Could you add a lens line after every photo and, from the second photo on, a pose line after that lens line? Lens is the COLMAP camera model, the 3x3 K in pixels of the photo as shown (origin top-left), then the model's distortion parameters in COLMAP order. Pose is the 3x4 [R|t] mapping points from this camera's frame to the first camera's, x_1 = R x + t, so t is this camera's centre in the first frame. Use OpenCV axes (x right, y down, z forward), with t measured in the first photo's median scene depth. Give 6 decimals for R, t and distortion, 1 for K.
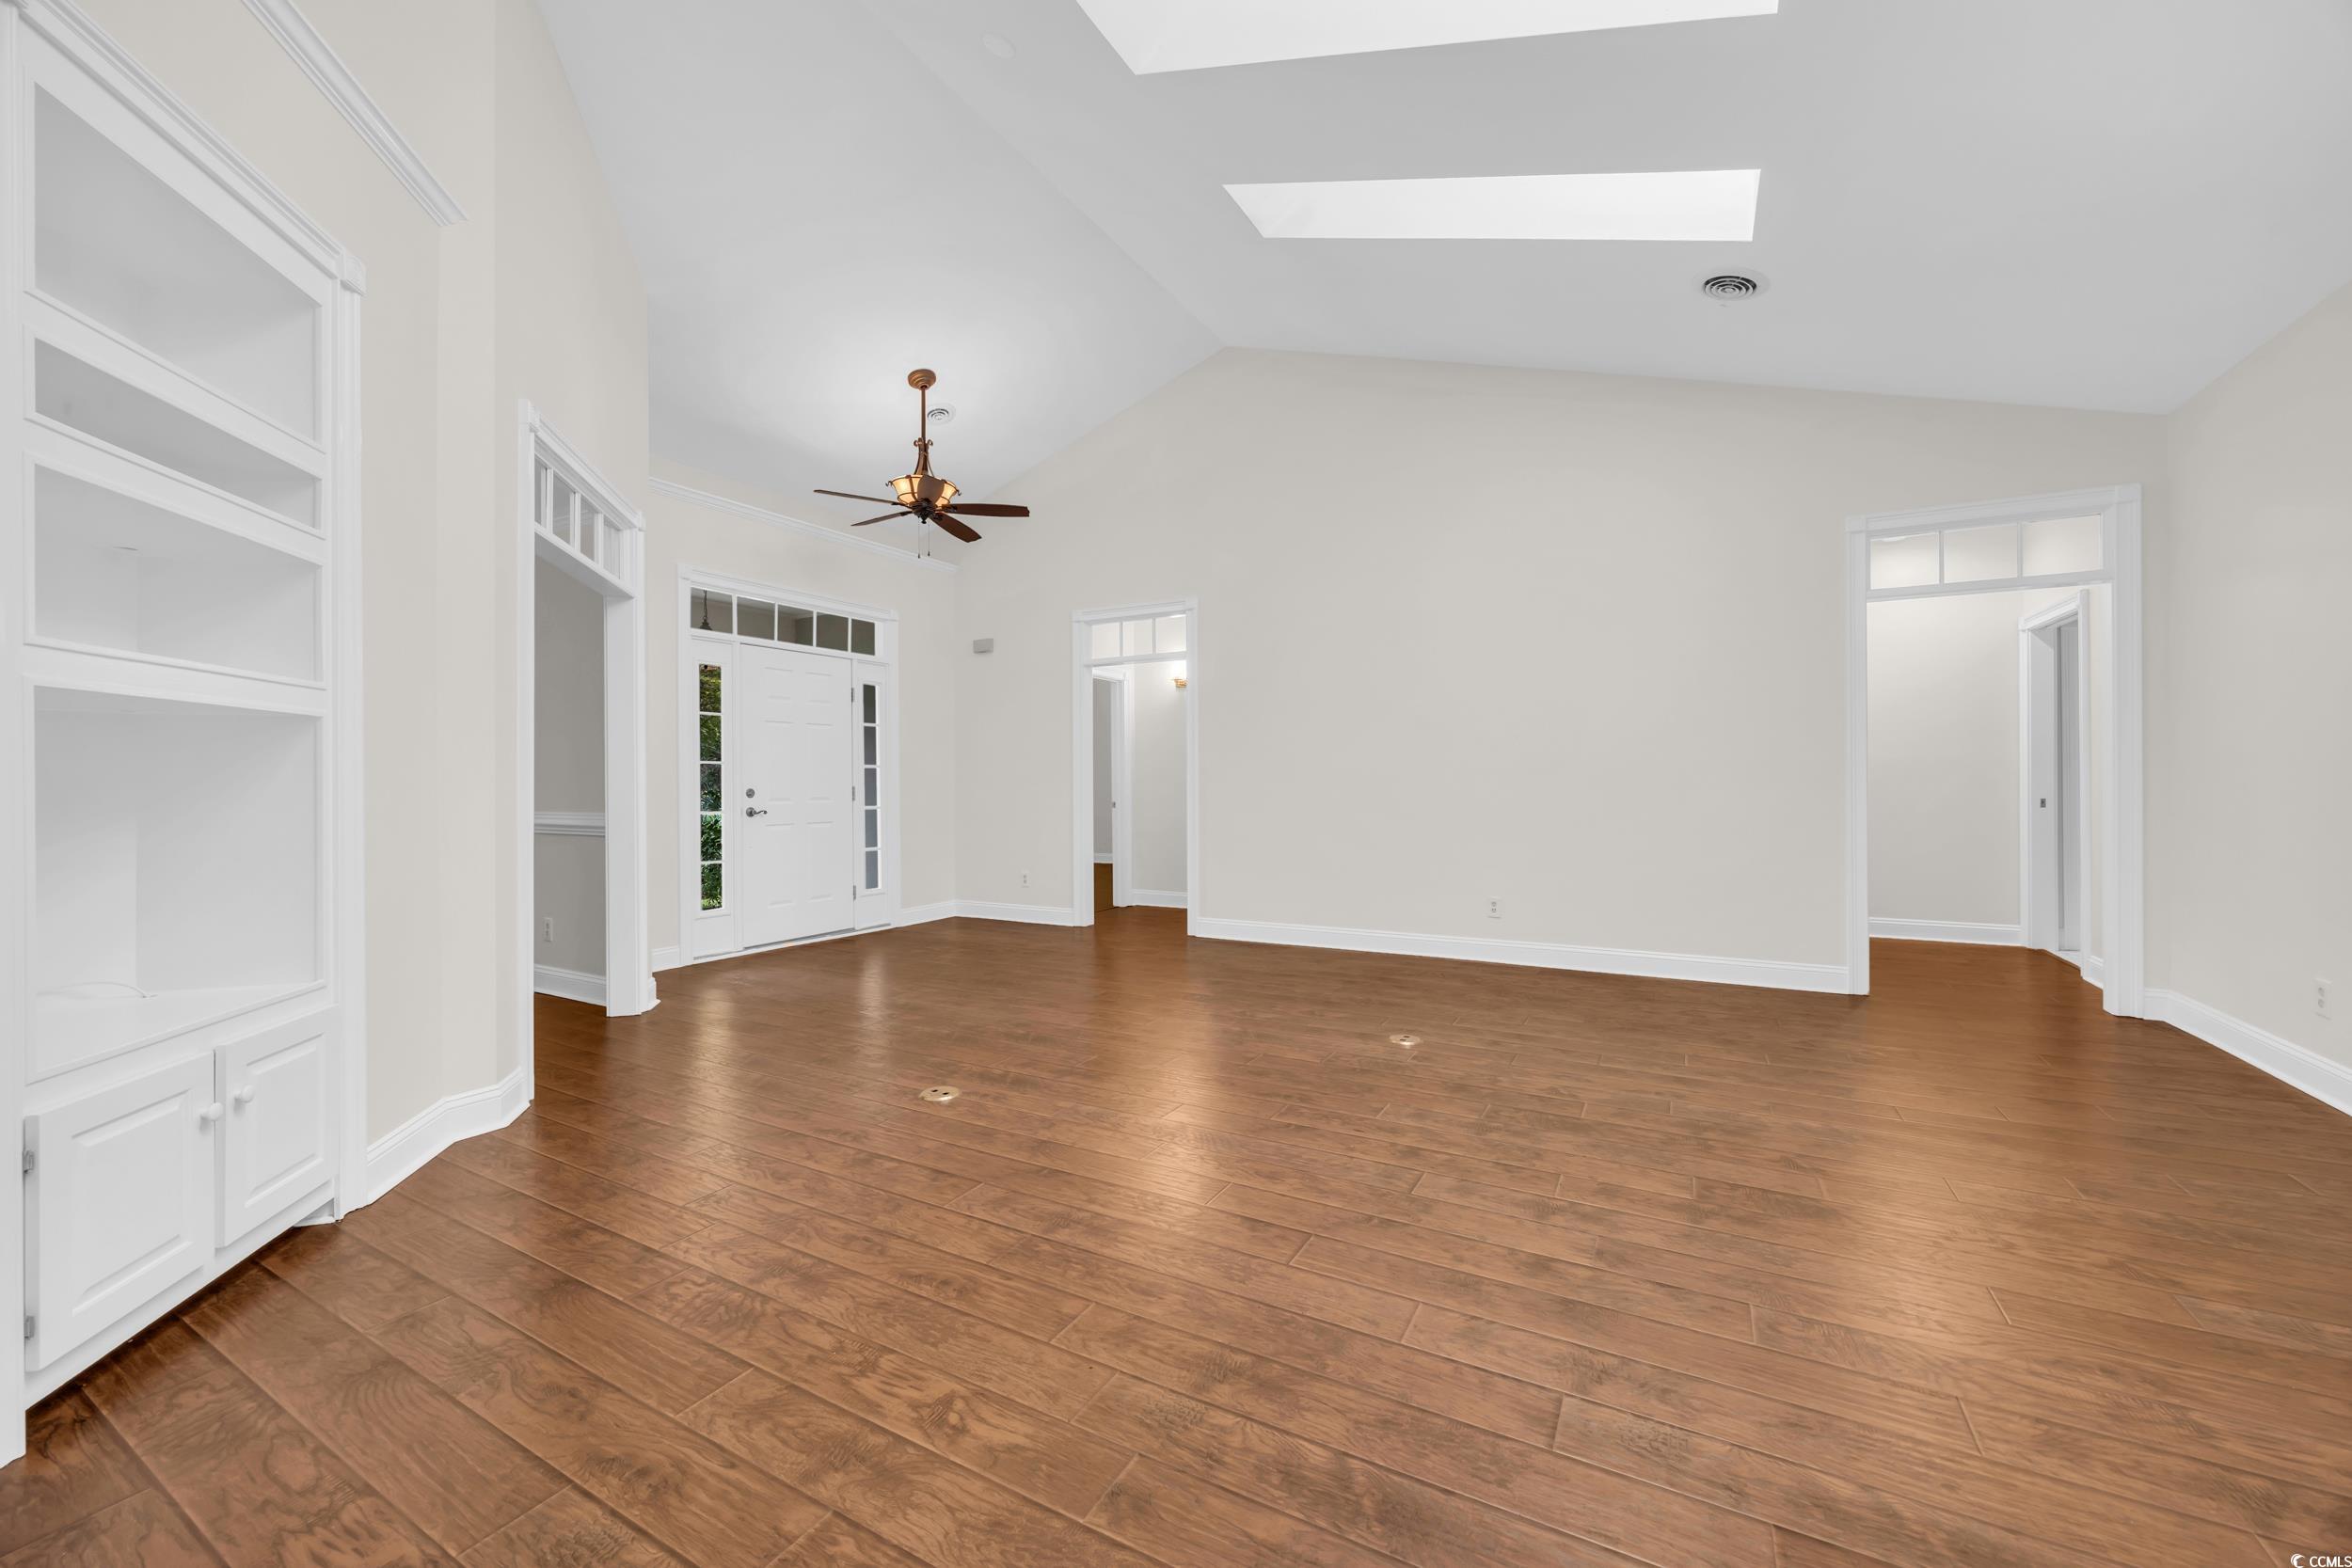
lens RADIAL K [[897.6, 0, 1175.1], [0, 897.6, 783.0], [0, 0, 1]] dist [0.000353, -0.000102]
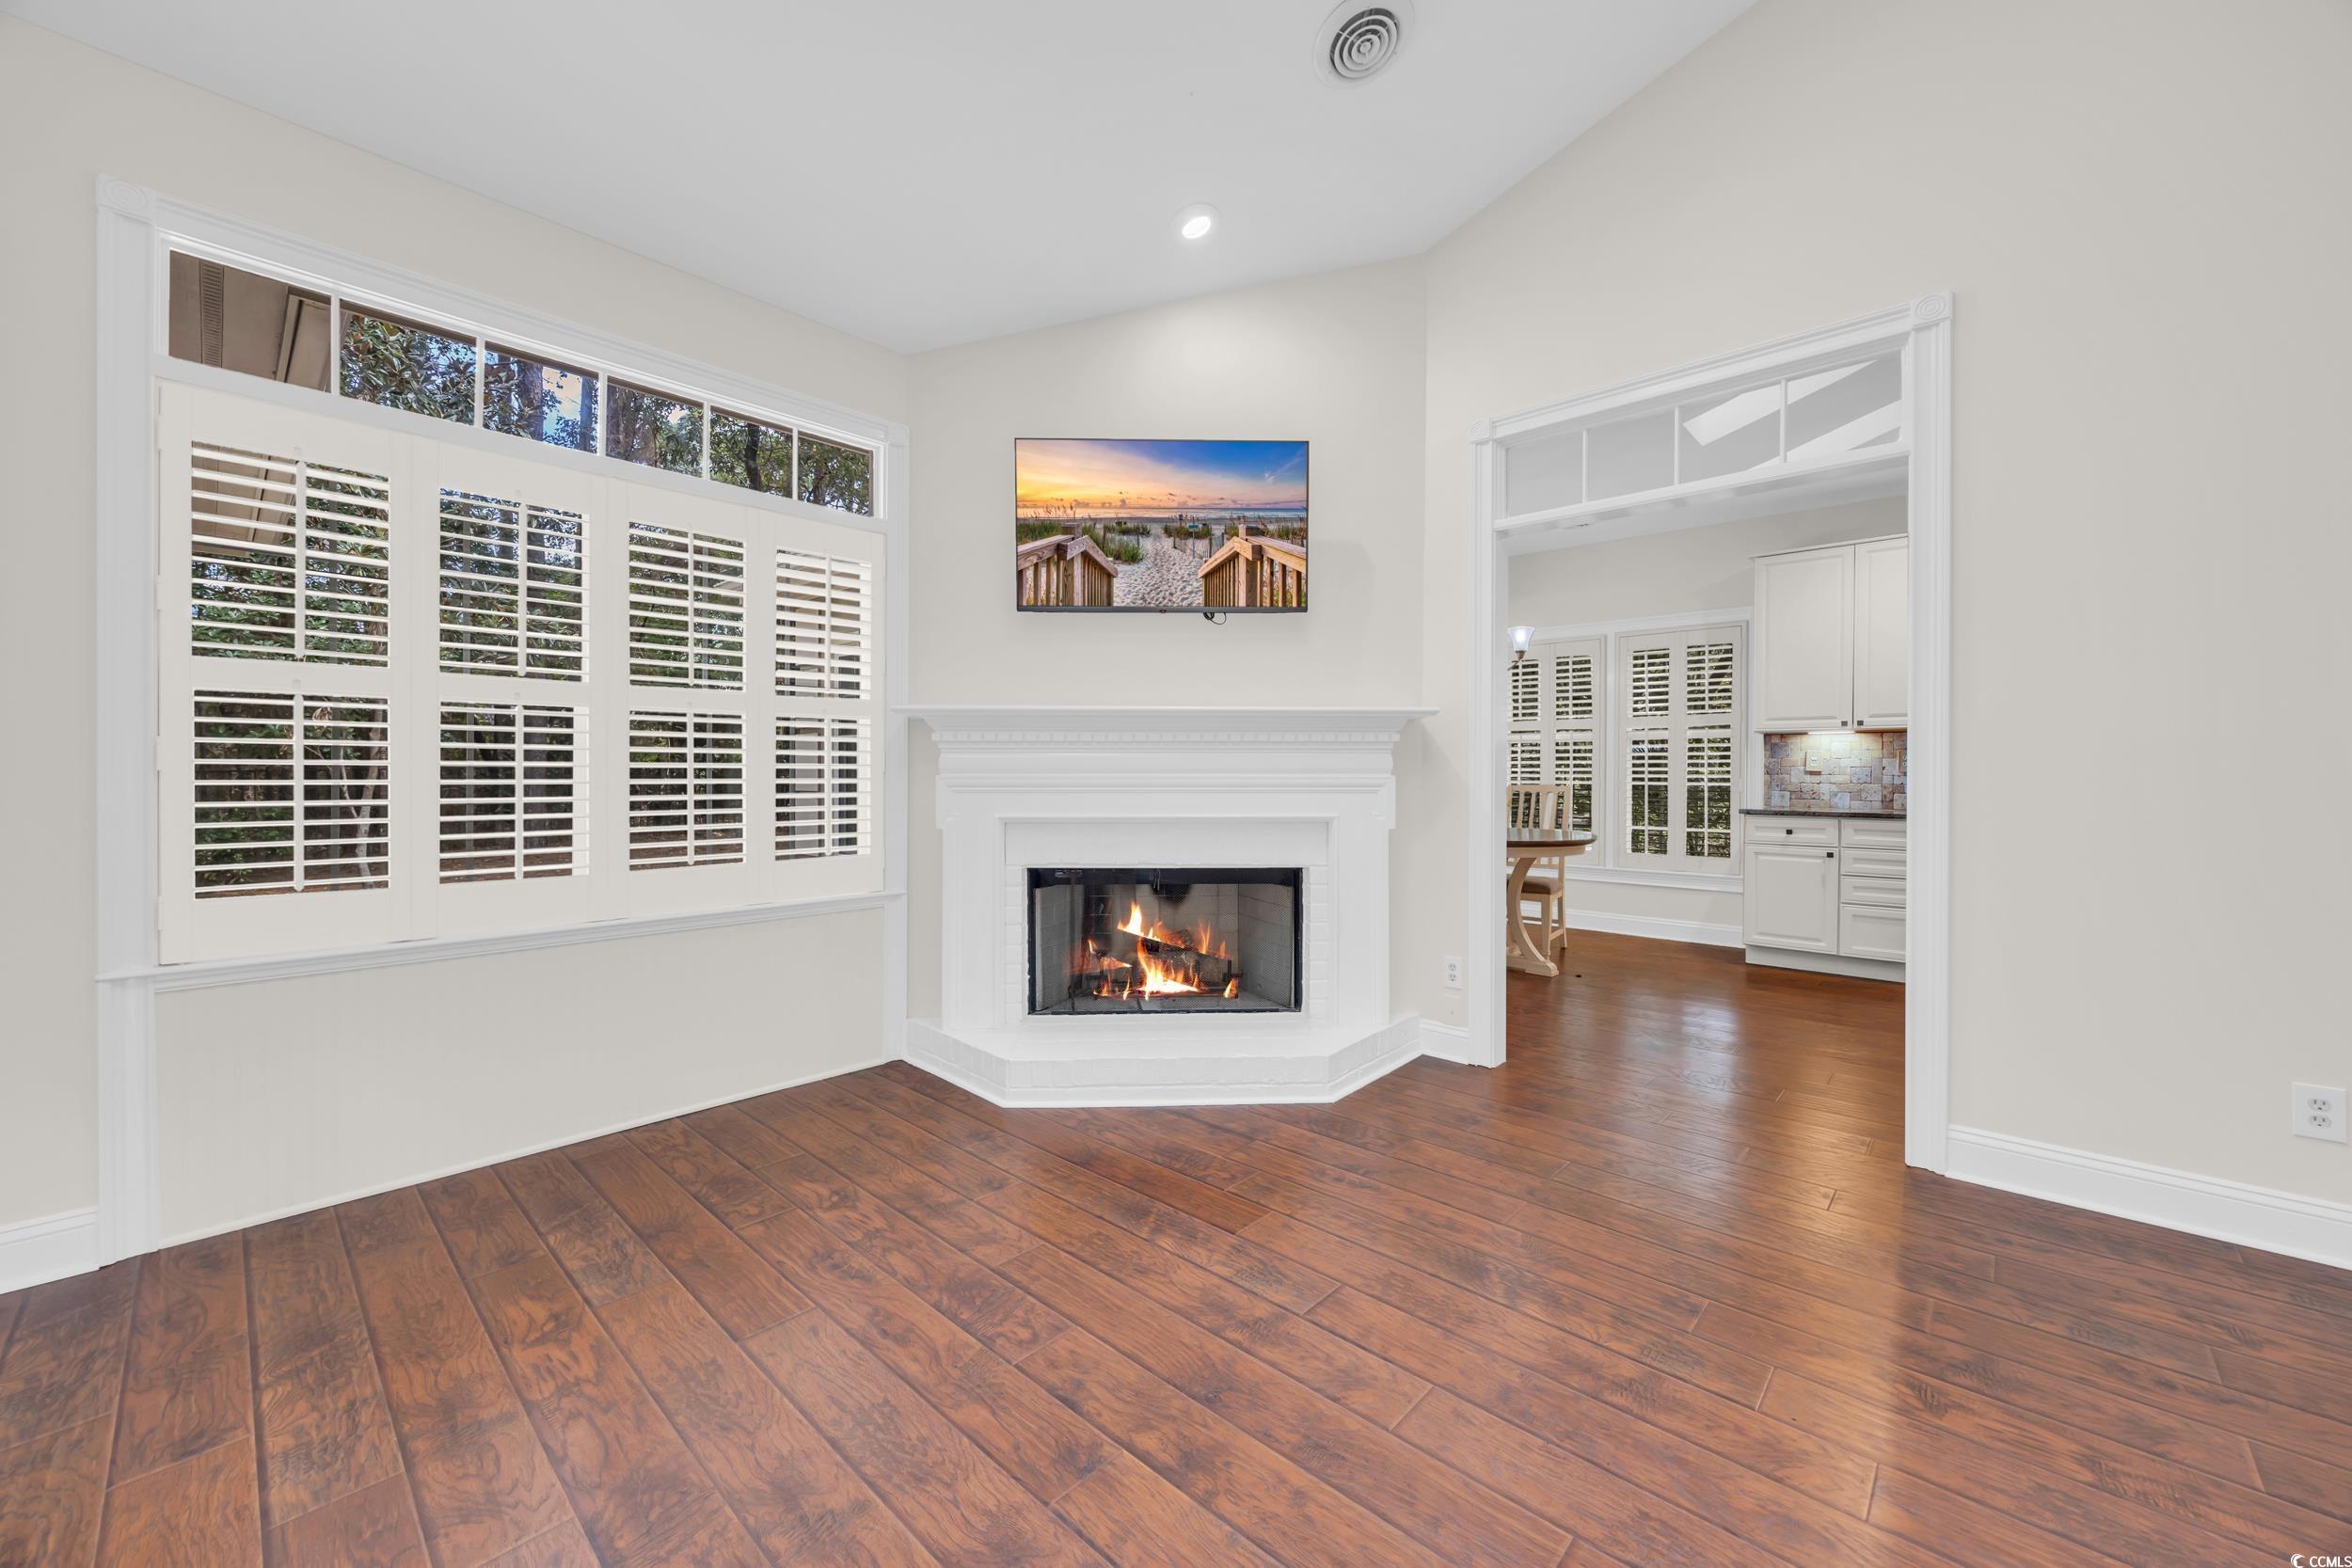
lens RADIAL K [[897.6, 0, 1175.2], [0, 897.6, 774.4], [0, 0, 1]] dist [0.000353, -0.000102]
pose [[-0.973002, 0.005135, 0.230739, 0.312533], [0.005558, 0.999984, 0.001183, -0.008491], [-0.230730, 0.002434, -0.973015, 2.088505]]
